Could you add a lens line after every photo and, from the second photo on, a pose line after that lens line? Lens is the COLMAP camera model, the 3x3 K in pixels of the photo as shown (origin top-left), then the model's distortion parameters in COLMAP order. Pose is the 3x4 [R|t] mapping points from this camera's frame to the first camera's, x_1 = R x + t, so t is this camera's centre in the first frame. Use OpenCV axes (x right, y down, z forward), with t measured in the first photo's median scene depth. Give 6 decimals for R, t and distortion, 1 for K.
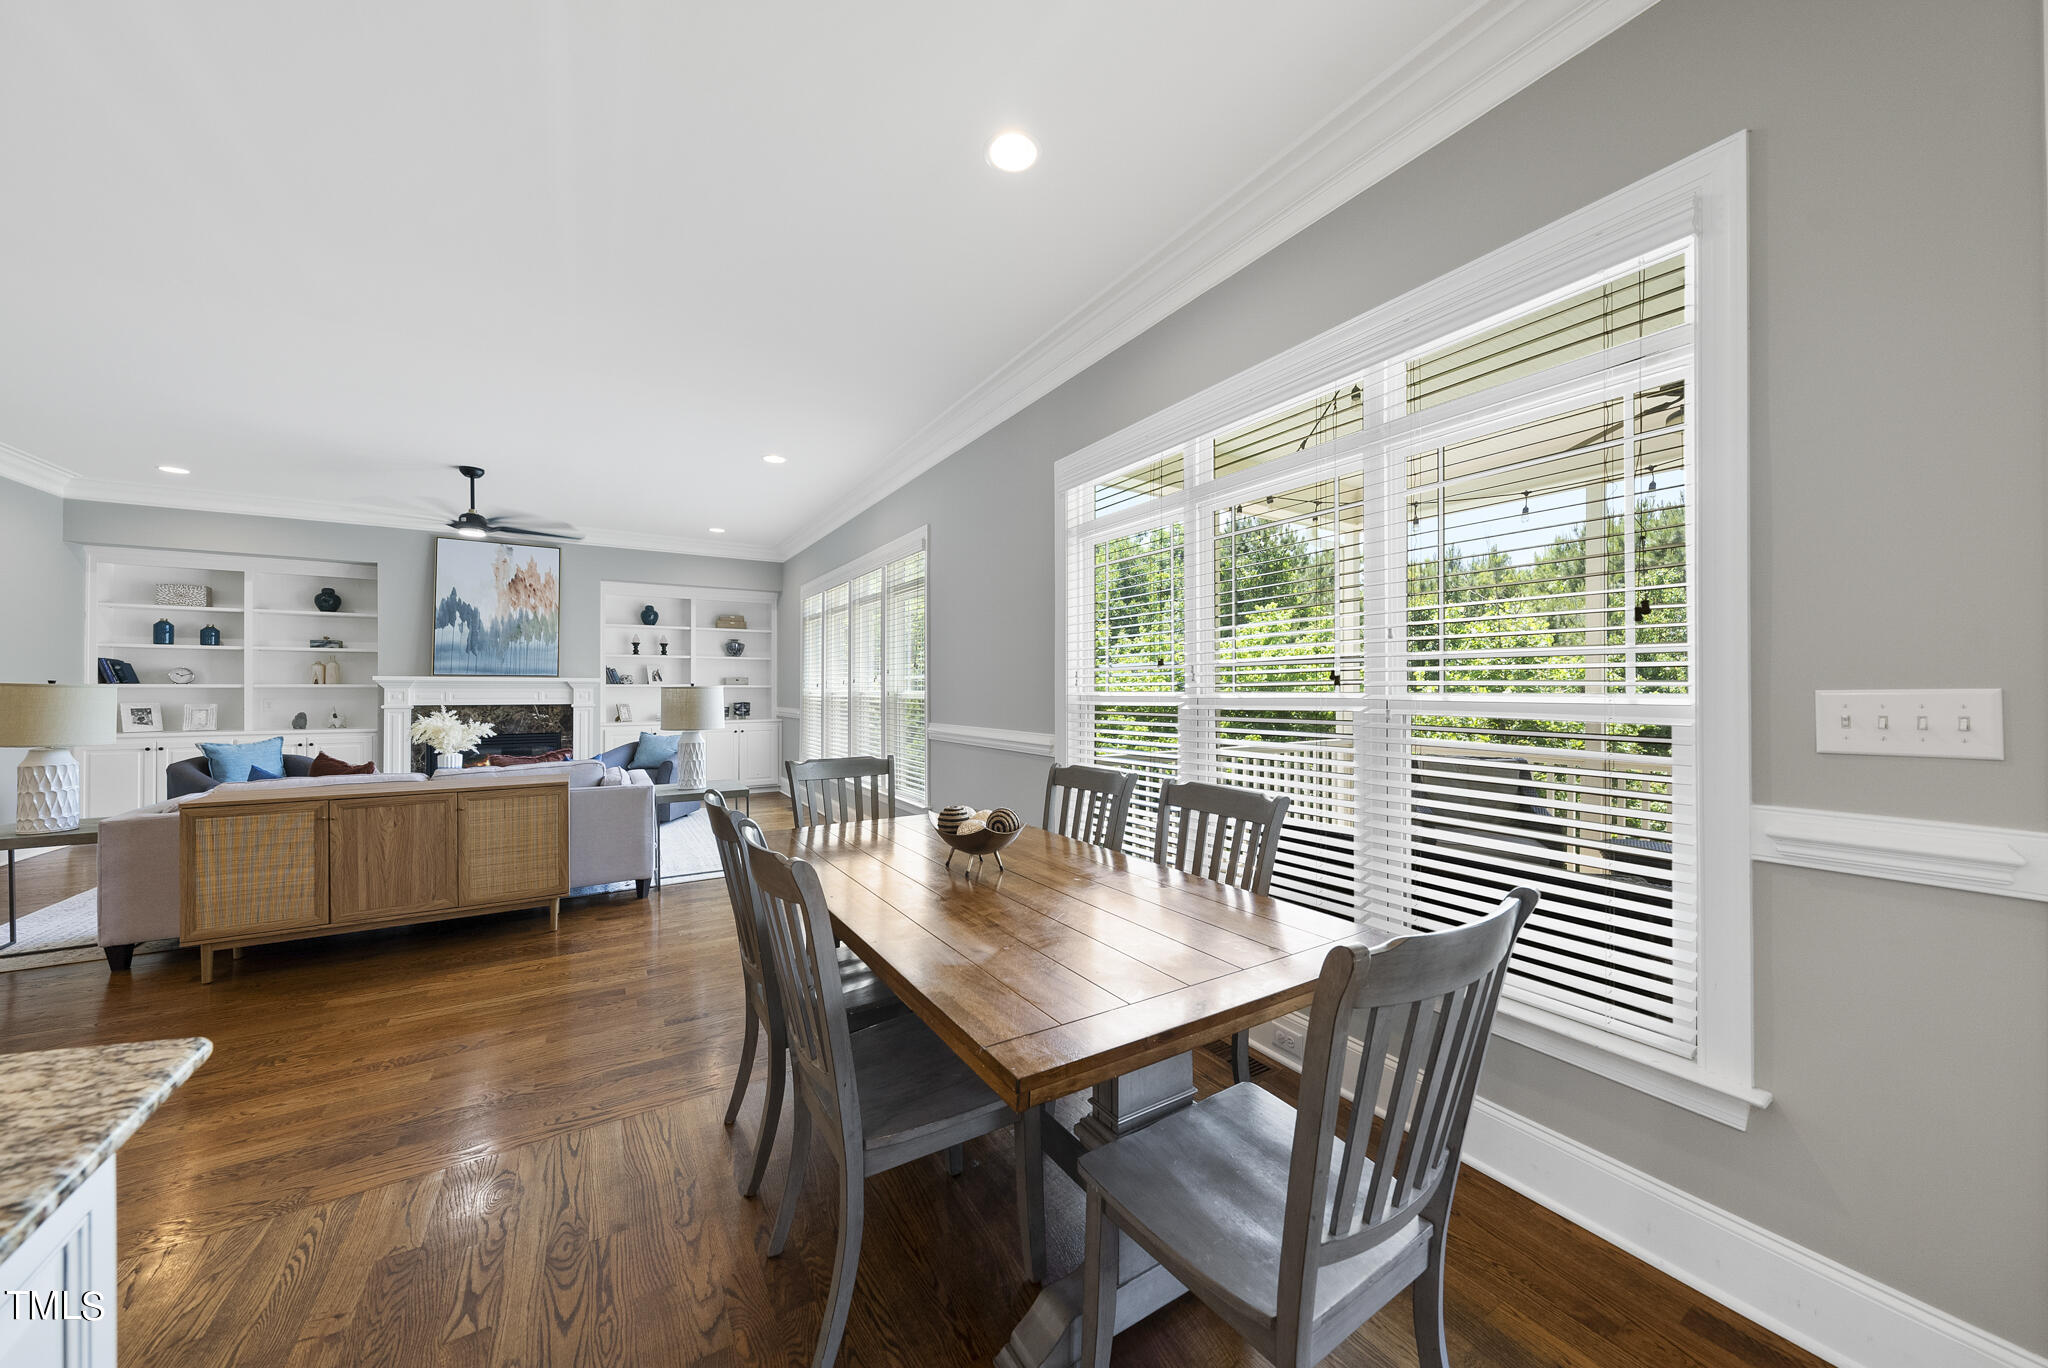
lens RADIAL K [[702.7, 0, 1027.3], [0, 702.7, 684.8], [0, 0, 1]] dist [-0.001447, -0.000093]
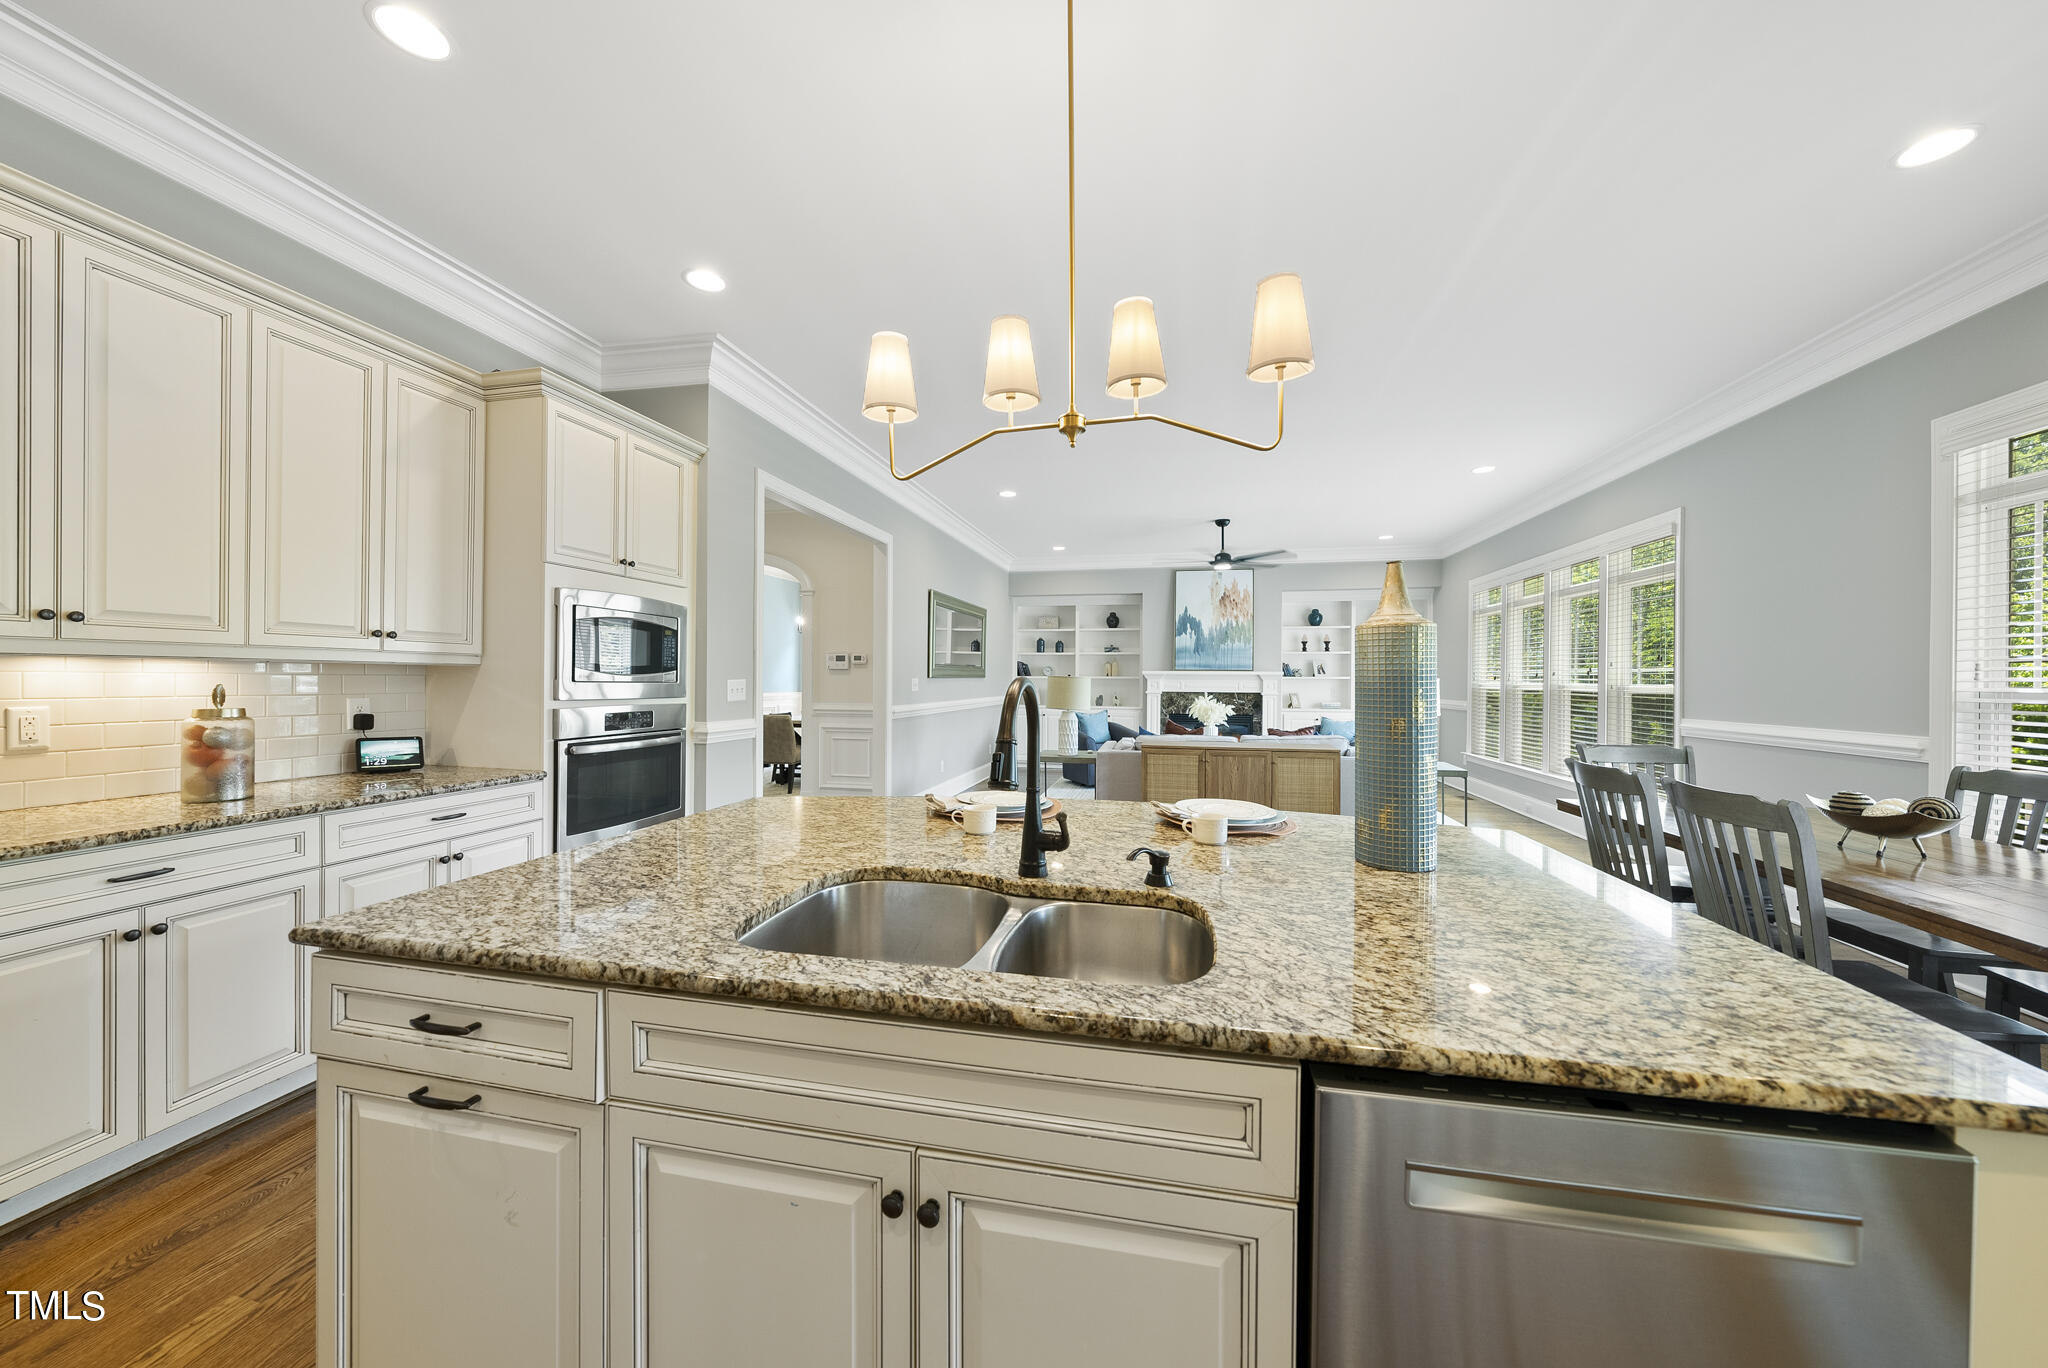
lens RADIAL K [[702.7, 0, 1023.6], [0, 702.7, 684.1], [0, 0, 1]] dist [-0.001447, -0.000093]
pose [[0.714578, 0.008927, -0.699498, -0.082180], [-0.001560, 0.999936, 0.011168, -0.000962], [0.699554, -0.006890, 0.714547, -0.210854]]
